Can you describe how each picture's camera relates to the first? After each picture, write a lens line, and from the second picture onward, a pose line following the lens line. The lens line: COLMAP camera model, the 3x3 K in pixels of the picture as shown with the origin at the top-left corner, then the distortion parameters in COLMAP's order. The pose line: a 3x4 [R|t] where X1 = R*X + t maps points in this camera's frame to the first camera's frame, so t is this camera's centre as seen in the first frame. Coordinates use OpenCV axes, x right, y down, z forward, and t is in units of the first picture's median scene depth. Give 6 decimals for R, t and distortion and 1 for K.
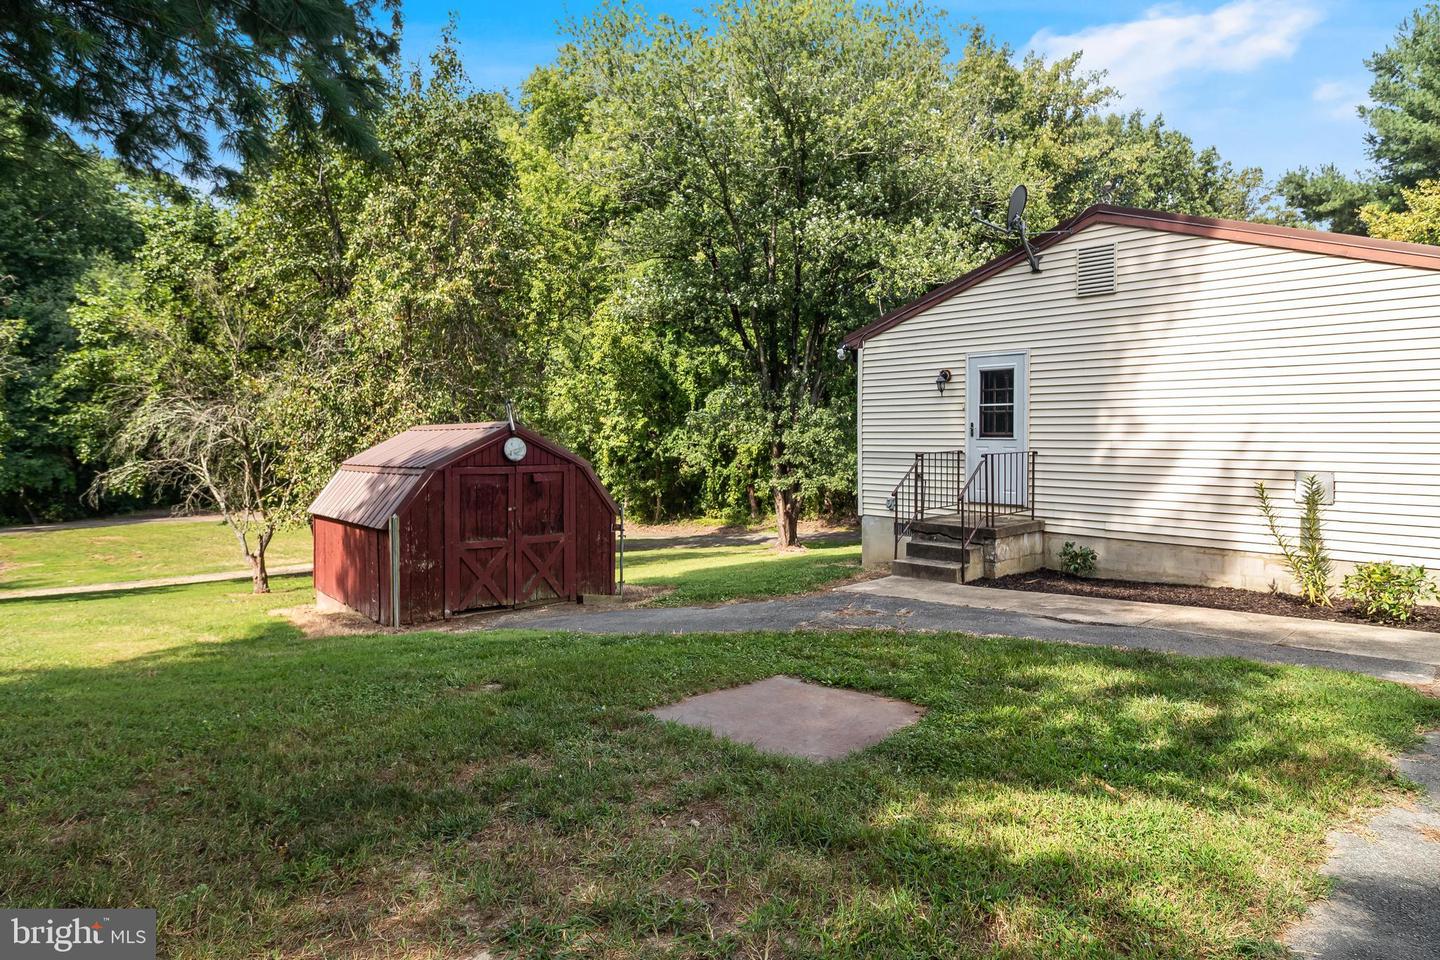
lens RADIAL K [[825.0, 0, 720.7], [0, 825.0, 439.7], [0, 0, 1]] dist [-0.000757, -0.000105]
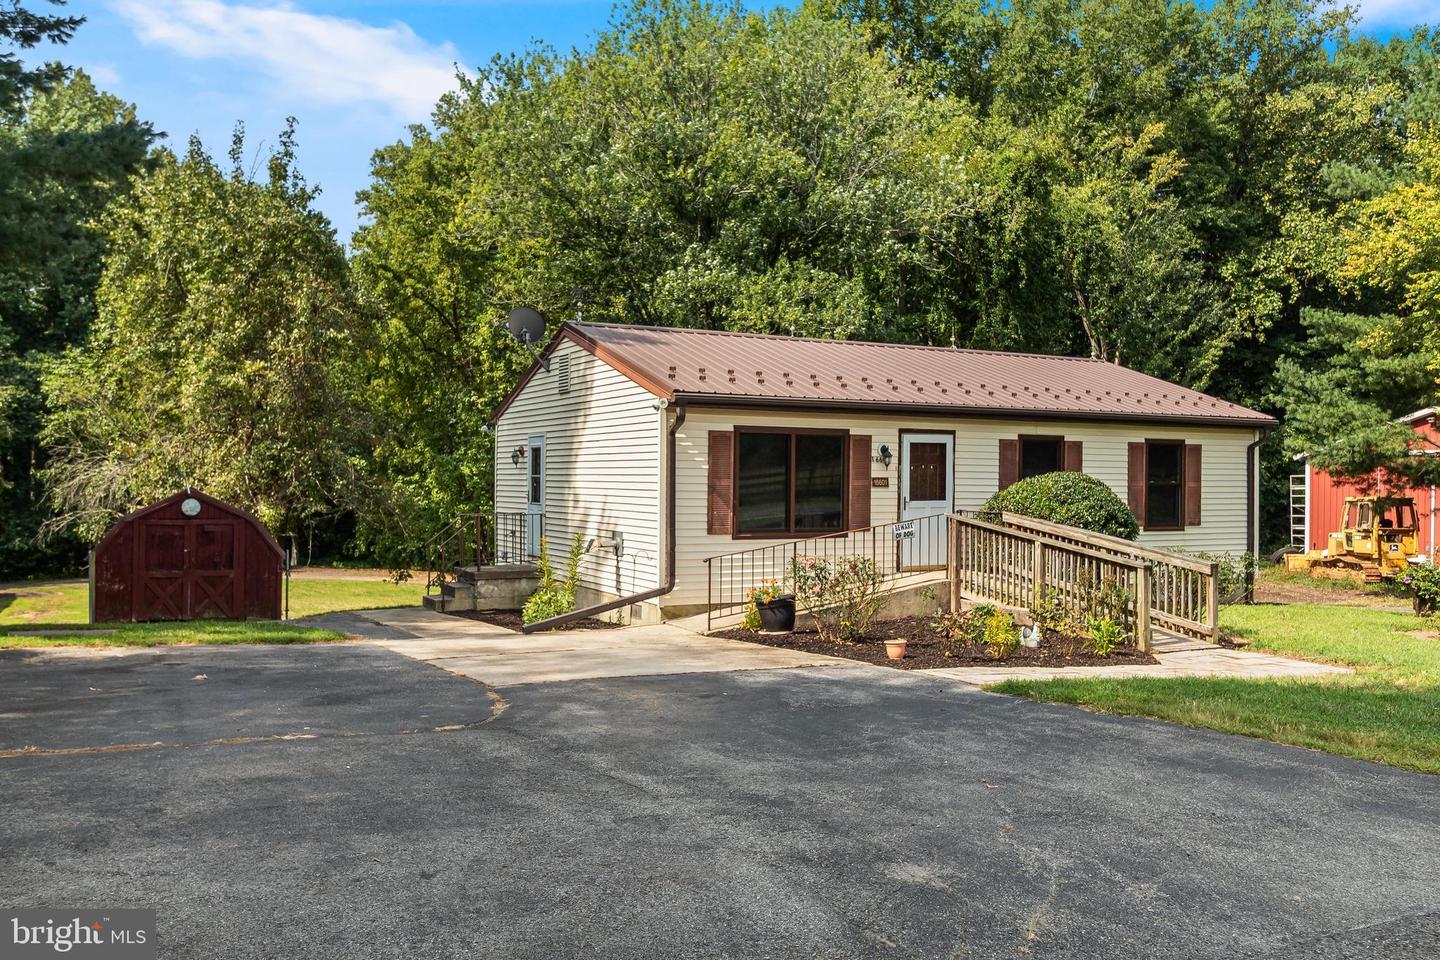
lens RADIAL K [[1179.7, 0, 720.0], [0, 1179.7, 480.0], [0, 0, 1]] dist [0.007296, 0.003862]
pose [[0.962770, 0.006311, -0.270247, 1.080962], [-0.007877, 0.999958, -0.004711, -0.030402], [0.270206, 0.006664, 0.962779, -0.633982]]
